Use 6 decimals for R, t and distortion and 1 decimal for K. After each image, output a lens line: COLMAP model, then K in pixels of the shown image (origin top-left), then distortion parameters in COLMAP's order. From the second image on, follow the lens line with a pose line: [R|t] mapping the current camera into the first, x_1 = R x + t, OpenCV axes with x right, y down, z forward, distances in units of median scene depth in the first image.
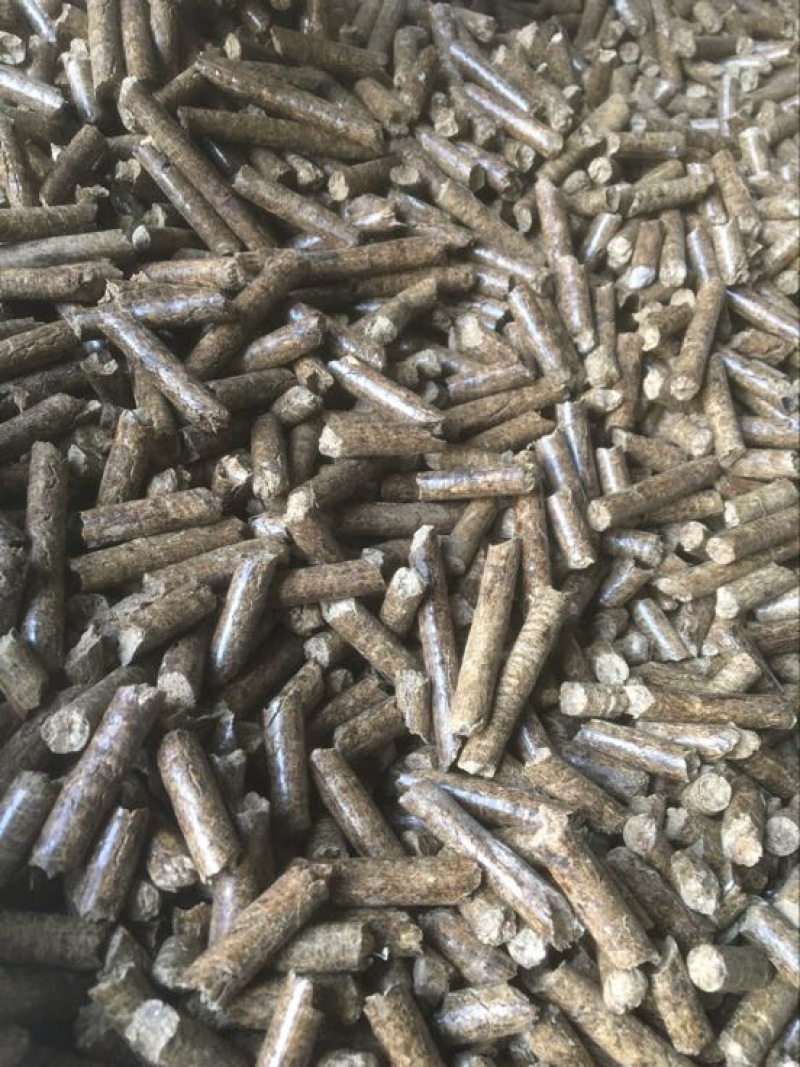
lens RADIAL K [[914.9, 0, 400.0], [0, 914.9, 533.5], [0, 0, 1]] dist [0.067341, -0.118176]
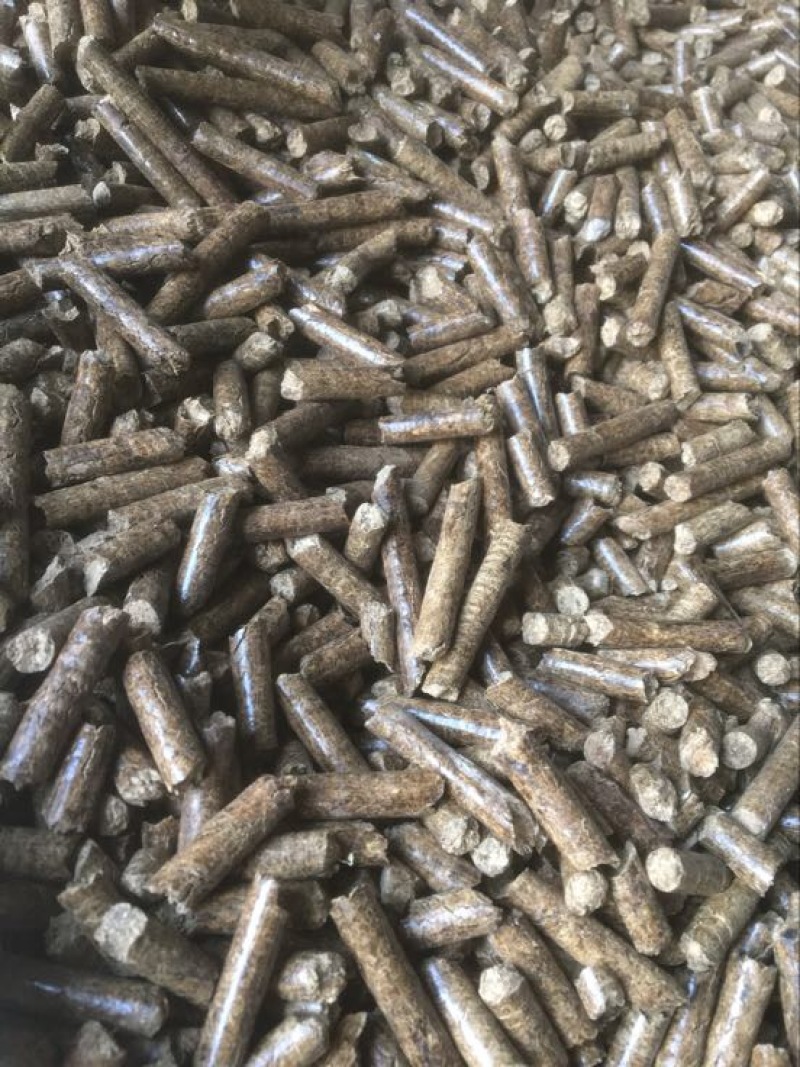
lens RADIAL K [[914.9, 0, 400.0], [0, 914.9, 533.5], [0, 0, 1]] dist [0.067341, -0.118176]
pose [[0.999522, -0.024090, 0.019377, 0.017644], [0.024133, 0.999707, -0.002027, 0.061139], [-0.019322, 0.002494, 0.999810, -0.016377]]
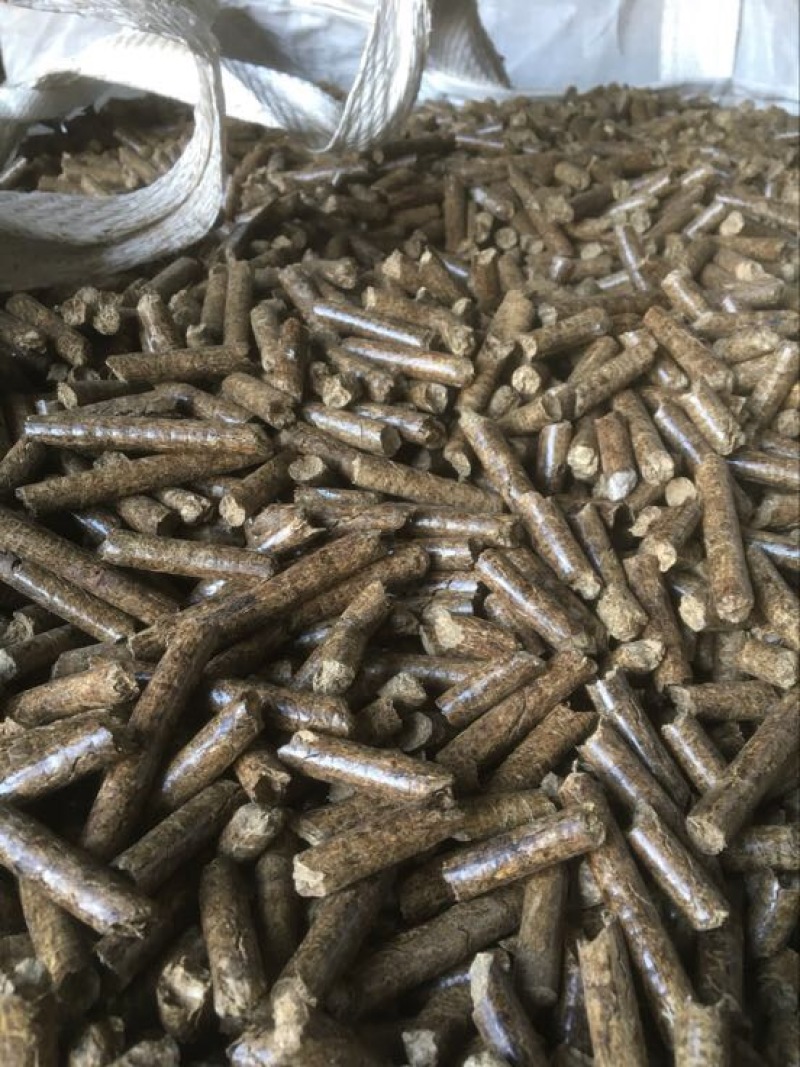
lens RADIAL K [[911.4, 0, 400.0], [0, 911.4, 533.5], [0, 0, 1]] dist [0.119481, -0.263130]
pose [[0.943438, -0.331197, 0.015251, 0.057606], [0.327531, 0.923881, -0.197908, -0.159258], [0.051457, 0.191709, 0.980102, 0.234407]]
